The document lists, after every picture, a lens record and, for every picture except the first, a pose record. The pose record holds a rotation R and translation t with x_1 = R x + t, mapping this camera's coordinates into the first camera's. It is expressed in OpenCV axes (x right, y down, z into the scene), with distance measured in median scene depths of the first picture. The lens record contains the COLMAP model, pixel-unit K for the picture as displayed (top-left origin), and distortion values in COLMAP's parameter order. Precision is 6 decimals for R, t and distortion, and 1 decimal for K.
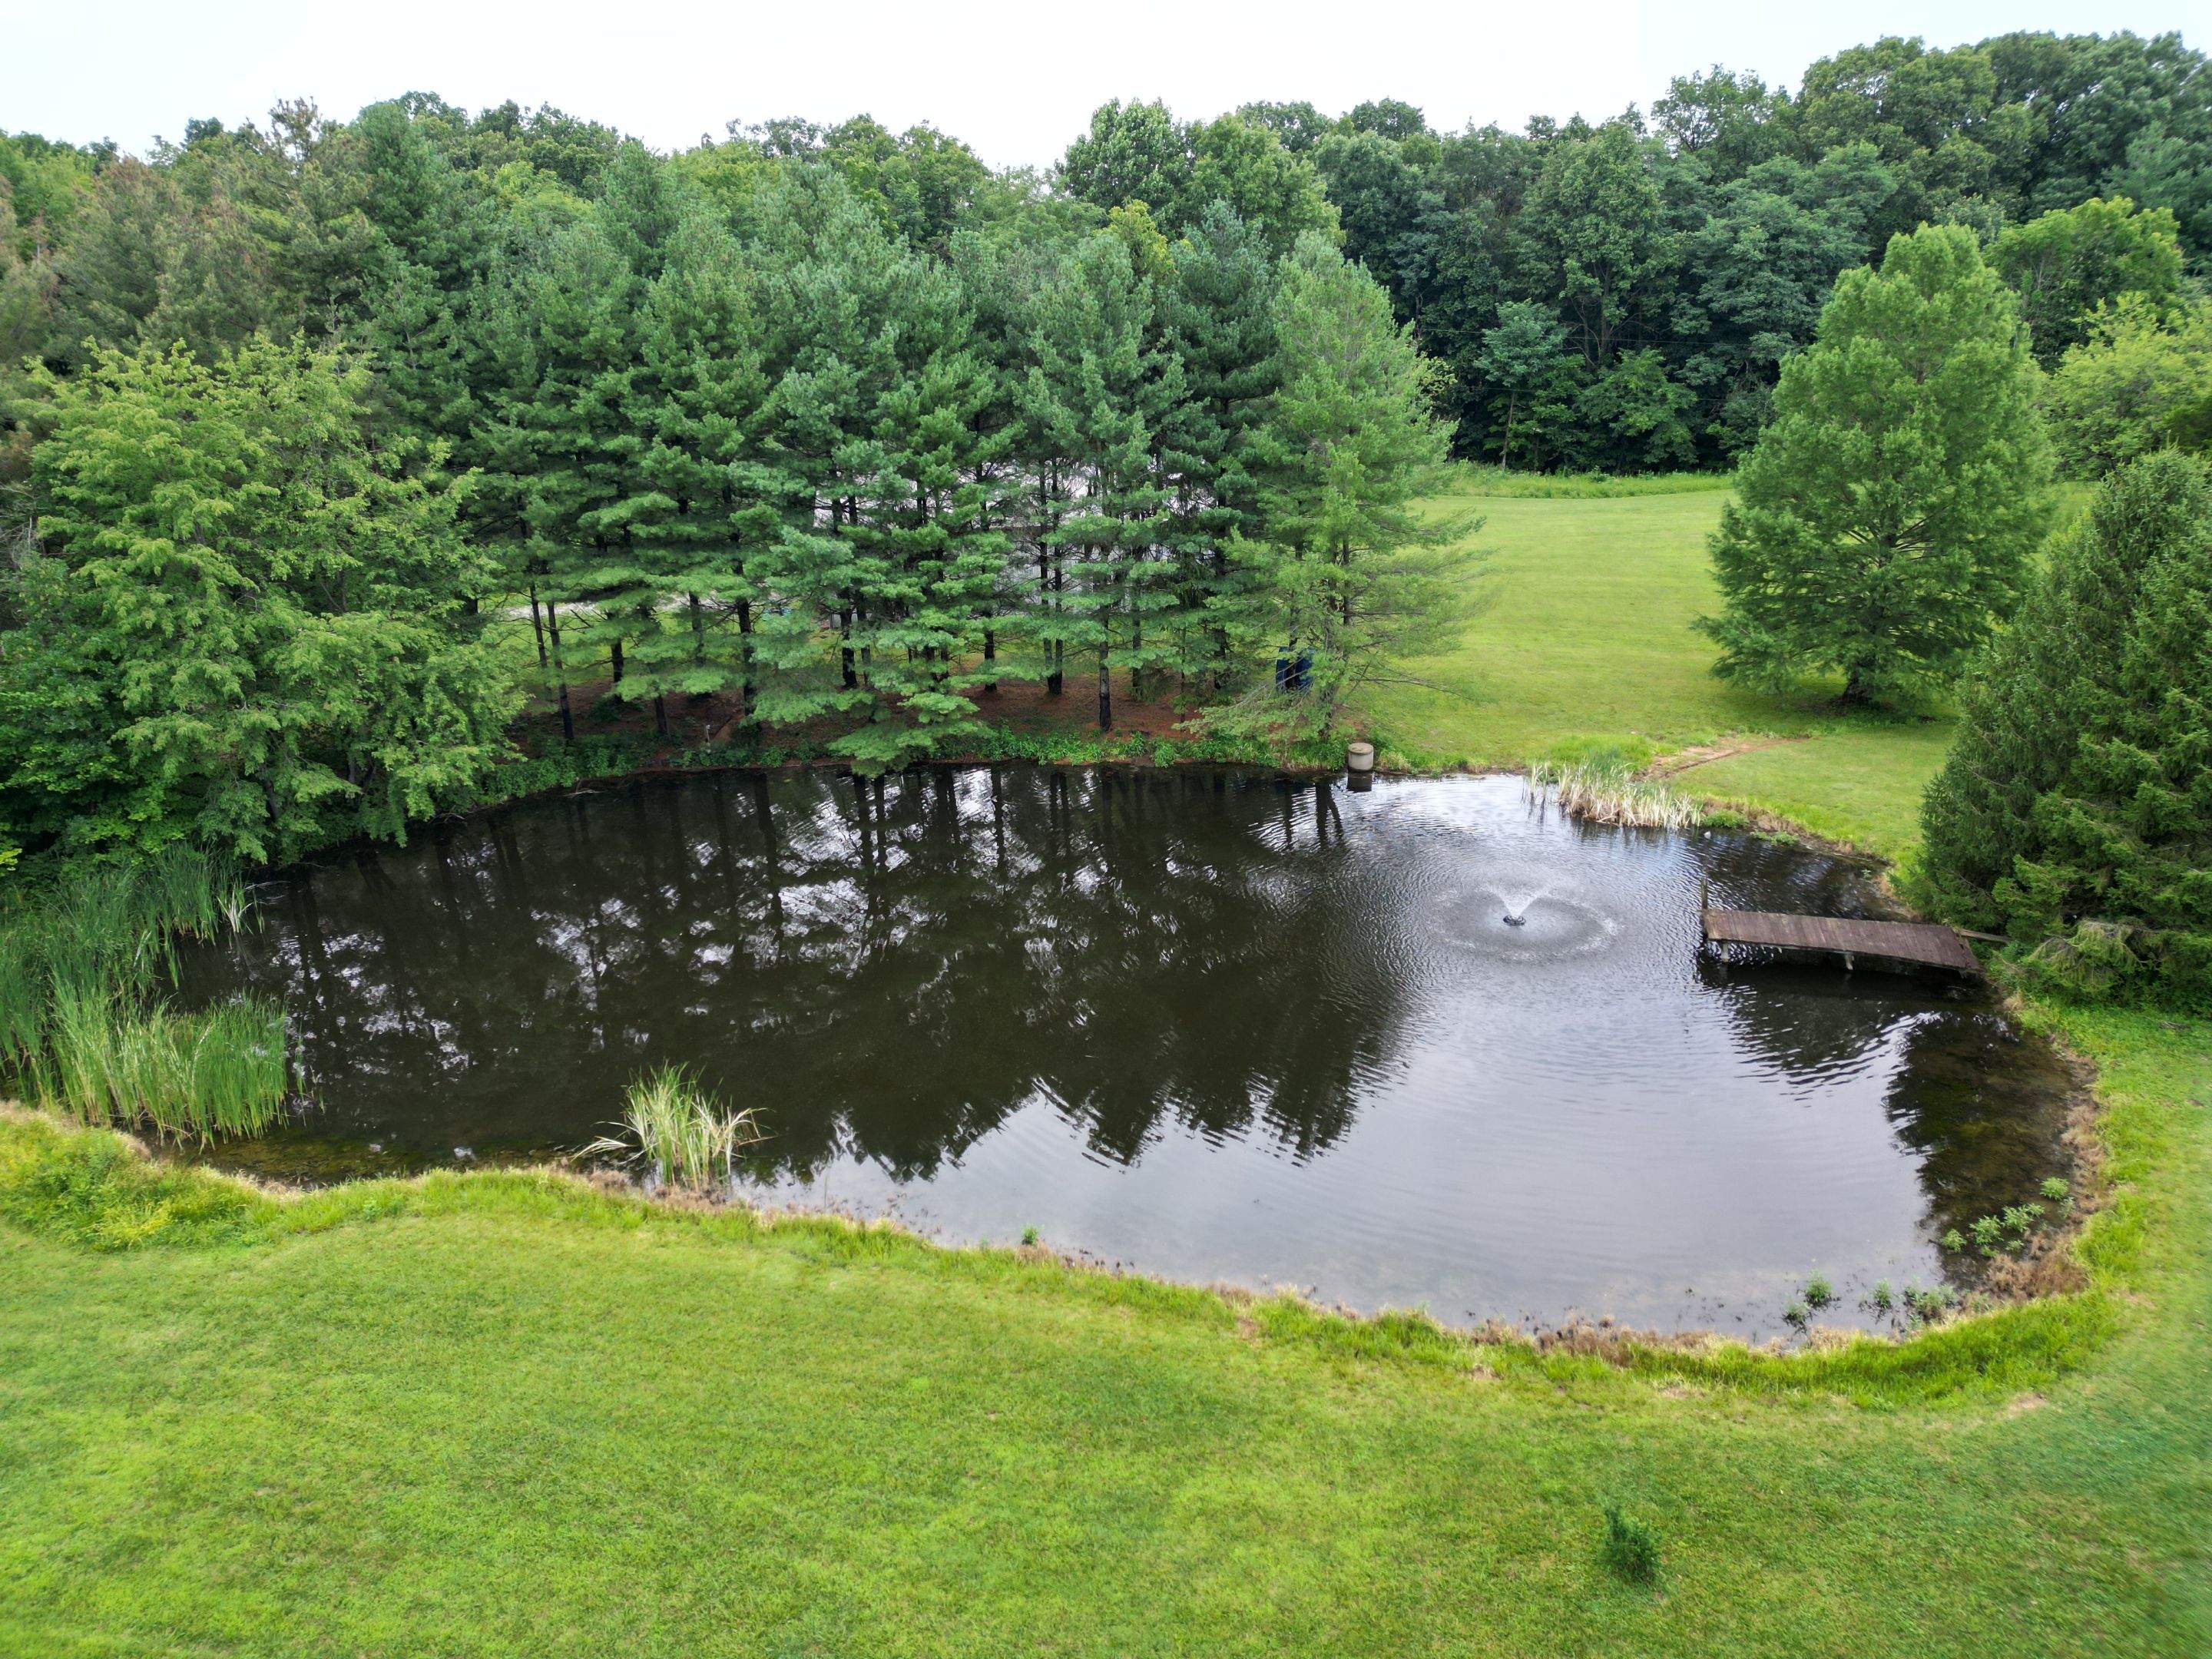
lens RADIAL K [[1542.4, 0, 1106.0], [0, 1542.4, 829.5], [0, 0, 1]] dist [0.079947, -0.092686]
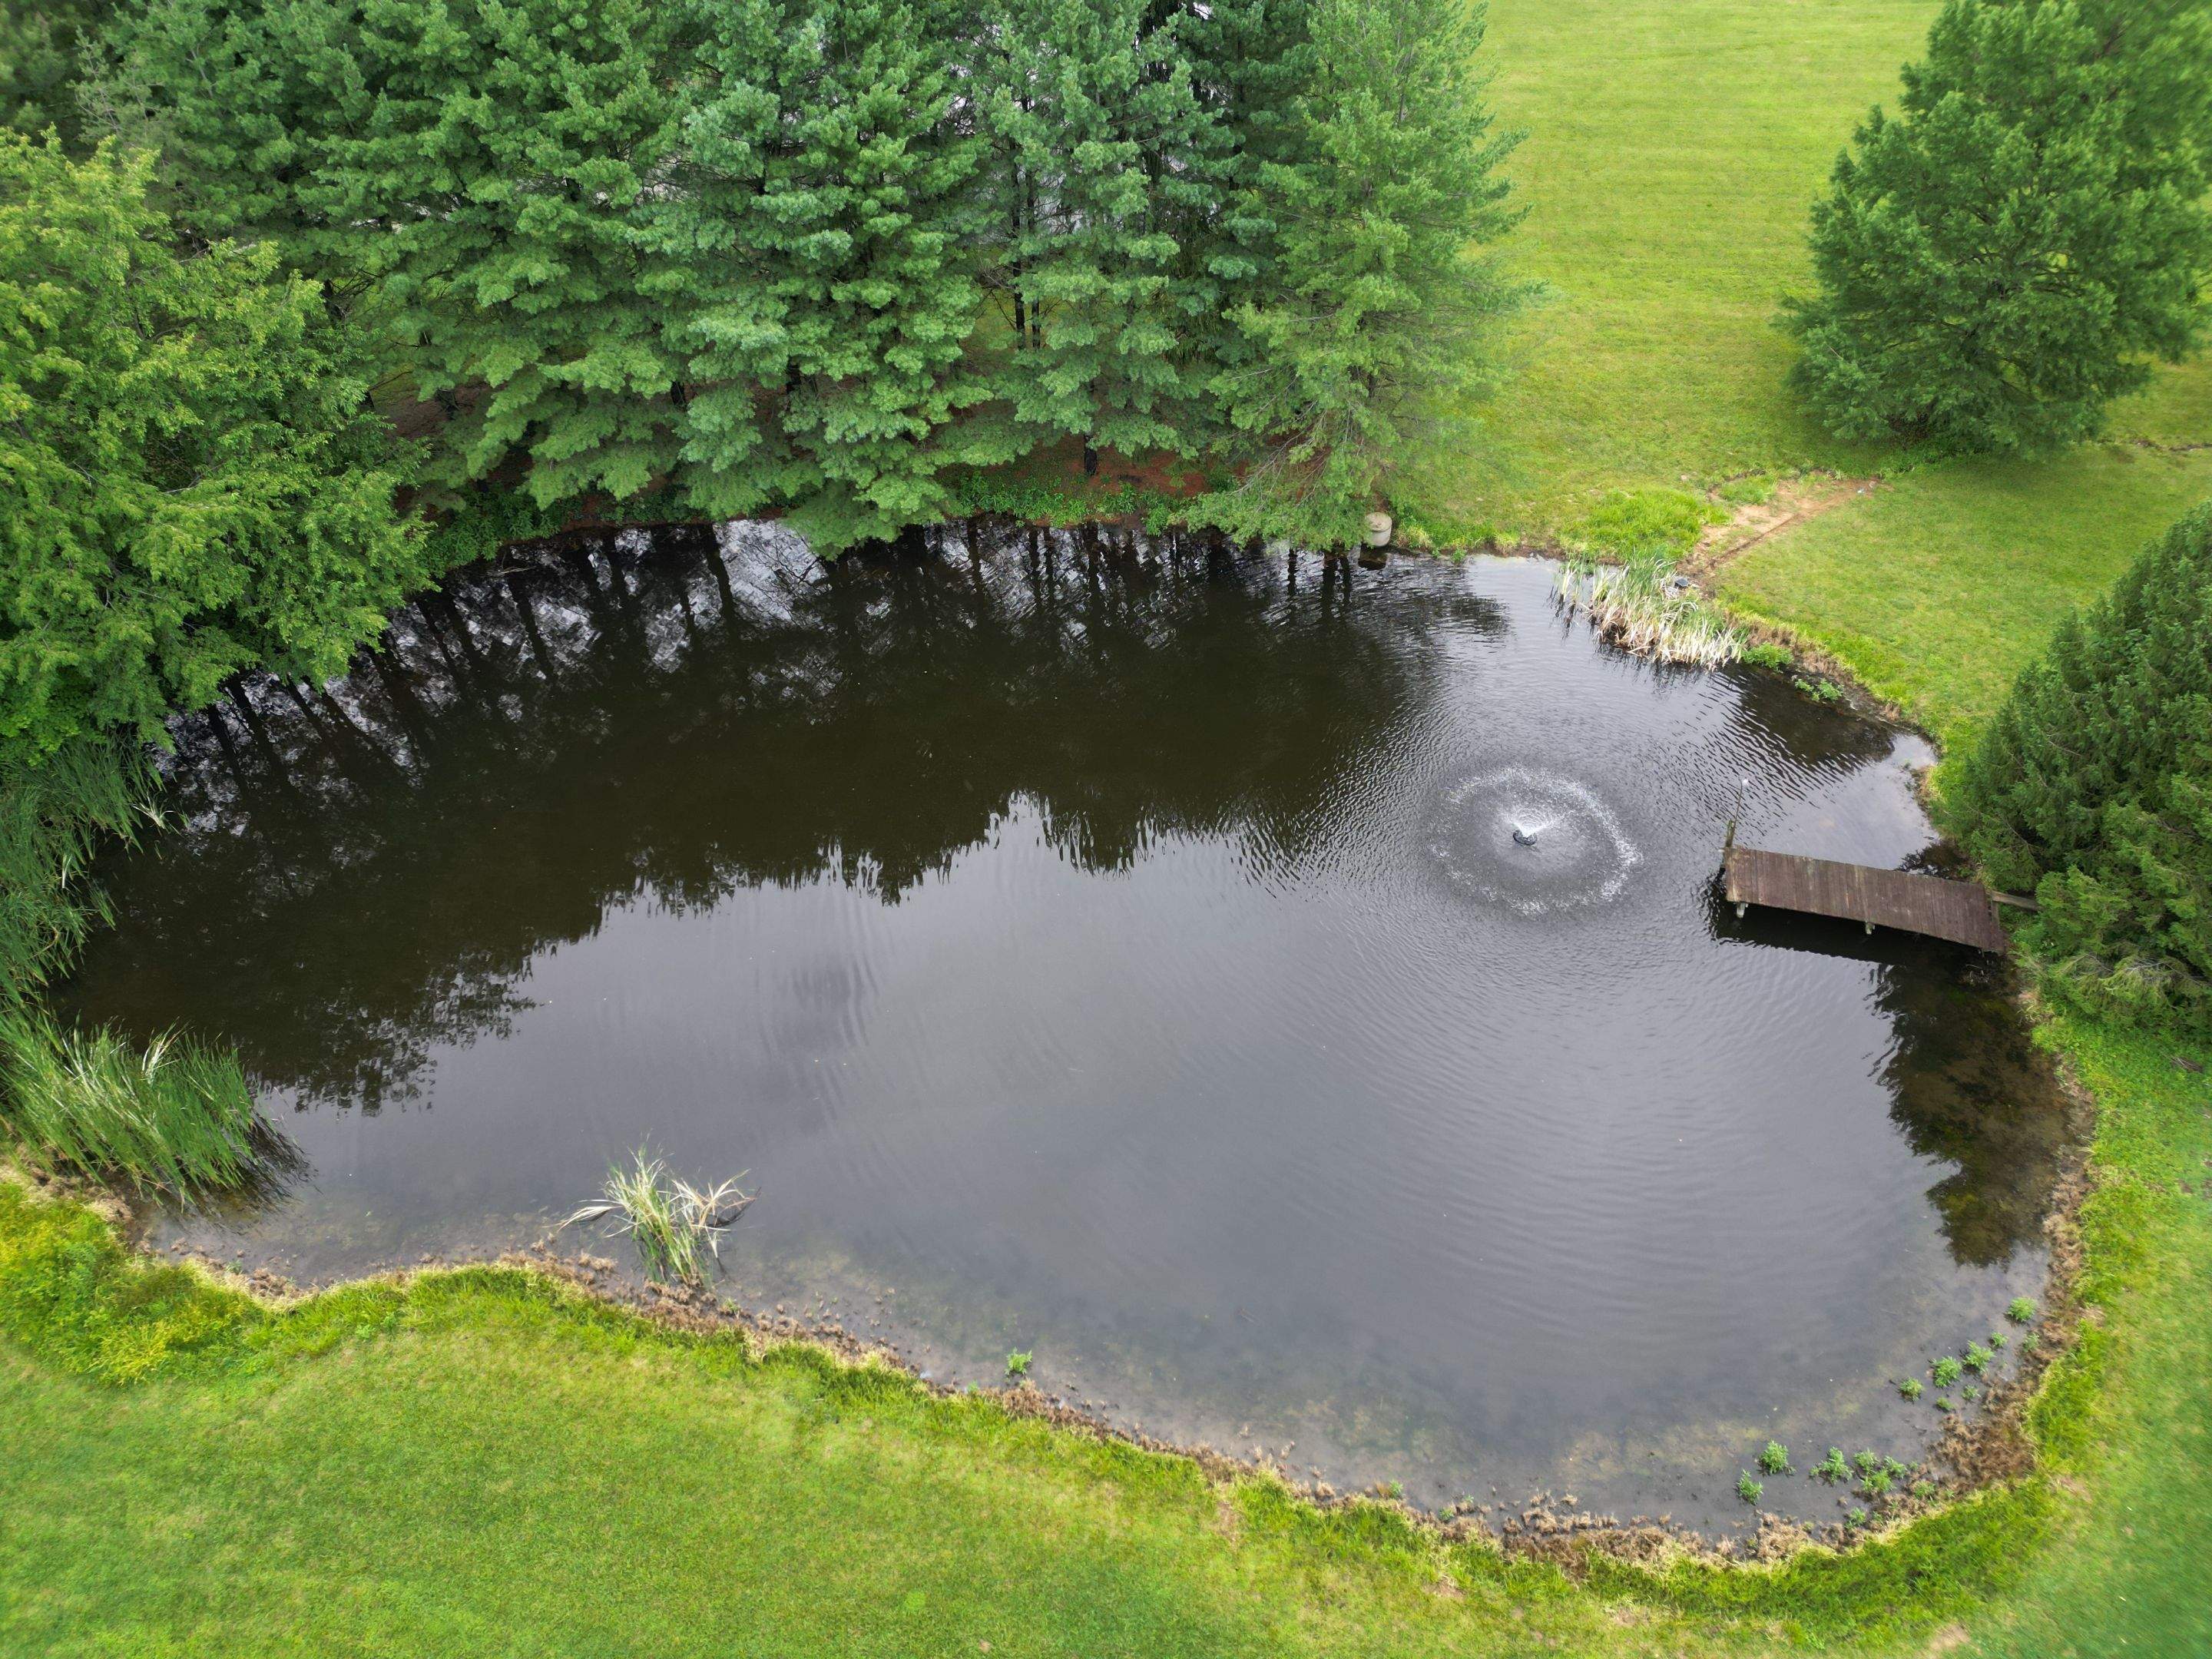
lens RADIAL K [[1553.3, 0, 1106.0], [0, 1553.3, 829.5], [0, 0, 1]] dist [0.049787, -0.040070]
pose [[0.999943, 0.000031, 0.010703, -0.001137], [-0.004450, 0.910682, 0.413083, -0.291348], [-0.009734, -0.413107, 0.910630, 0.124864]]
